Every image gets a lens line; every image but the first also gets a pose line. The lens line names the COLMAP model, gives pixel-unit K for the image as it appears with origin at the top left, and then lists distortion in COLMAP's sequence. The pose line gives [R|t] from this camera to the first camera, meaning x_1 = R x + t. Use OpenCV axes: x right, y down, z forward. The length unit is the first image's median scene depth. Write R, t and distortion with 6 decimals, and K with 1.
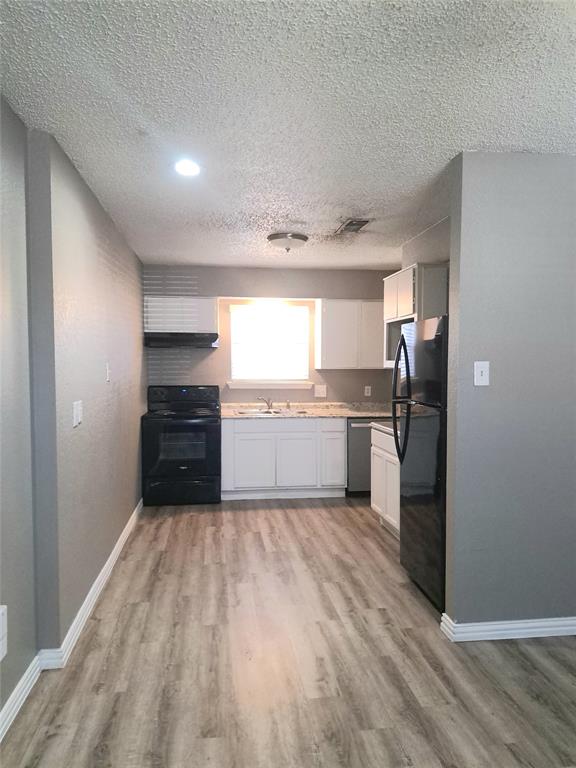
lens RADIAL K [[550.3, 0, 289.9], [0, 550.3, 382.6], [0, 0, 1]] dist [0.030339, -0.031513]
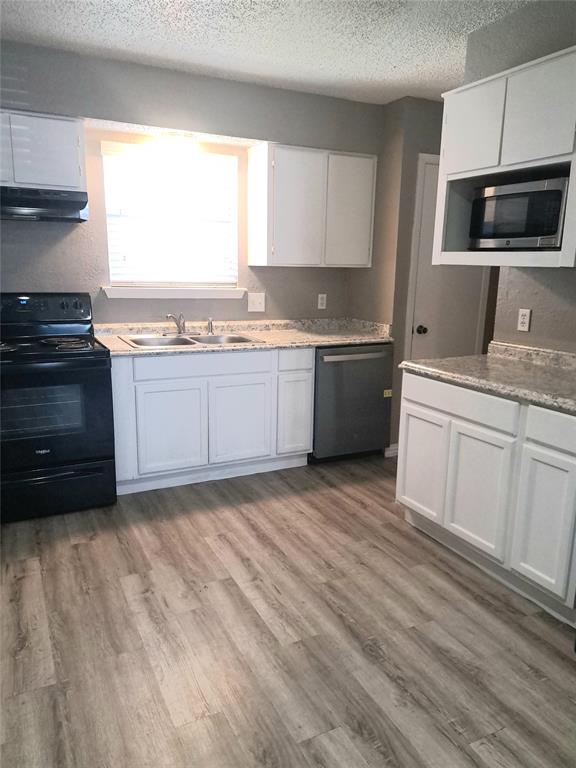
lens RADIAL K [[550.3, 0, 284.9], [0, 550.3, 388.1], [0, 0, 1]] dist [0.030339, -0.031513]
pose [[0.944842, -0.052034, 0.323368, -0.139781], [-0.010961, 0.981723, 0.189998, -0.009246], [-0.327344, -0.183062, 0.927003, 0.433048]]
